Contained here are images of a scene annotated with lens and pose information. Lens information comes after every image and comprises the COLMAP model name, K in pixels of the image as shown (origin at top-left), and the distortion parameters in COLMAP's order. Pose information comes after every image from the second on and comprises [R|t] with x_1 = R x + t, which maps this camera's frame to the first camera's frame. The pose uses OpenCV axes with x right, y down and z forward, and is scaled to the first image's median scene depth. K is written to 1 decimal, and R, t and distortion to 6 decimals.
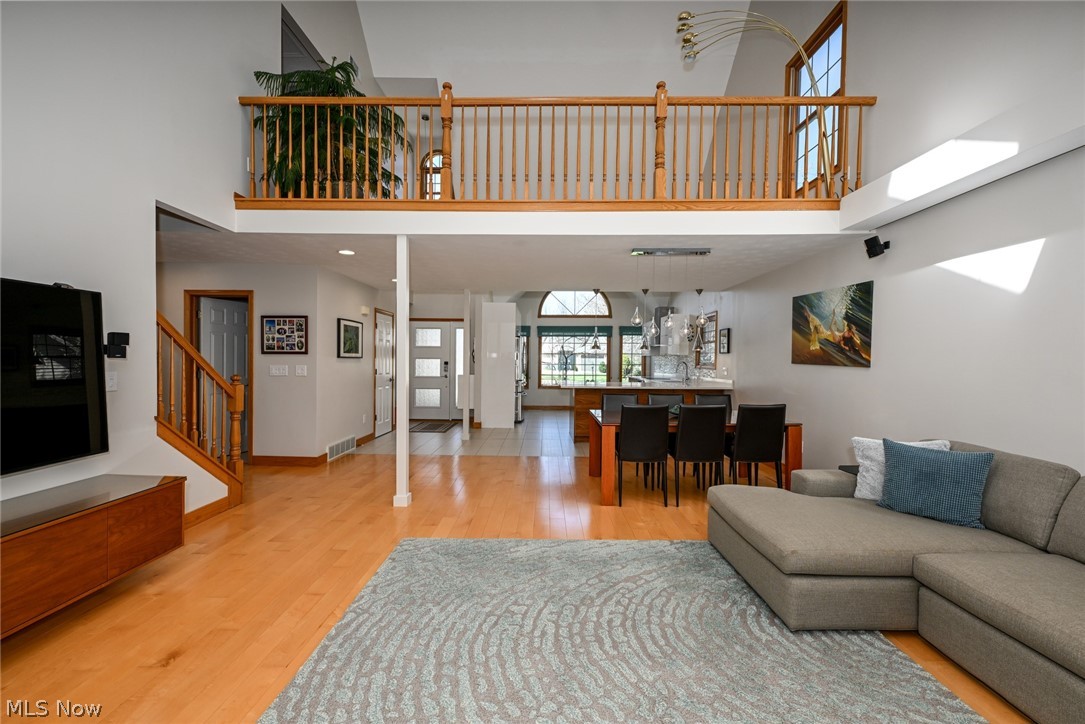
lens RADIAL K [[434.6, 0, 544.3], [0, 434.6, 368.0], [0, 0, 1]] dist [-0.003202, 0.000012]
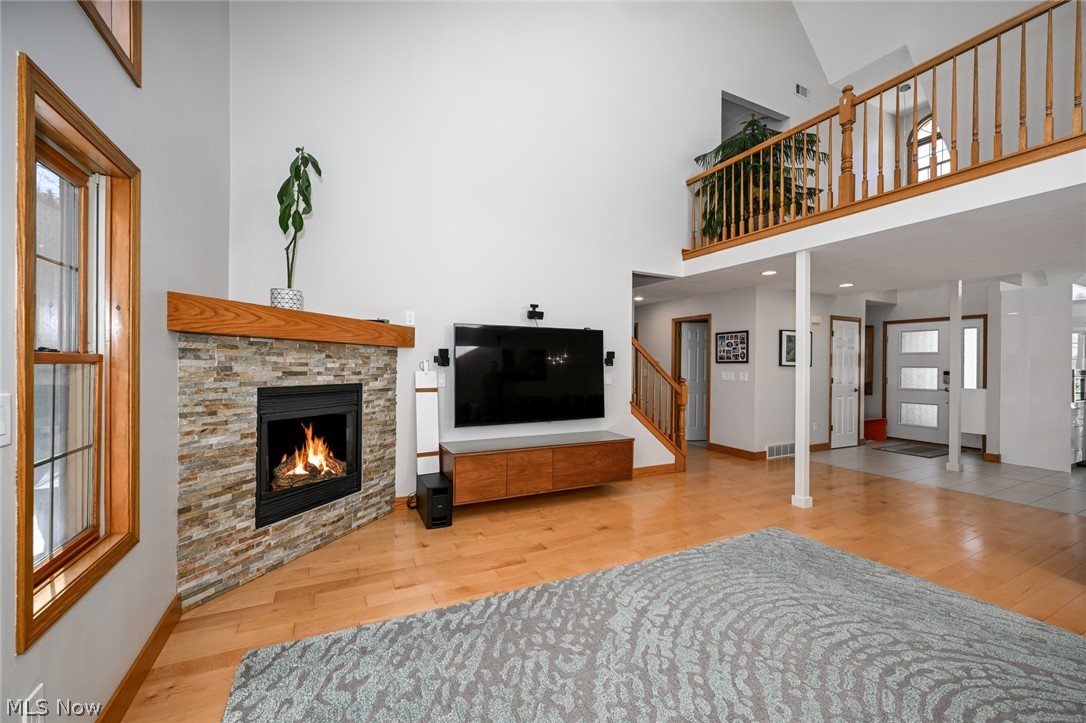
lens RADIAL K [[435.0, 0, 542.0], [0, 435.0, 363.7], [0, 0, 1]] dist [-0.003202, 0.000012]
pose [[0.460446, -0.006255, -0.887666, 0.318756], [-0.021413, 0.999606, -0.018151, 0.004178], [0.887430, 0.027365, 0.460130, -0.048762]]
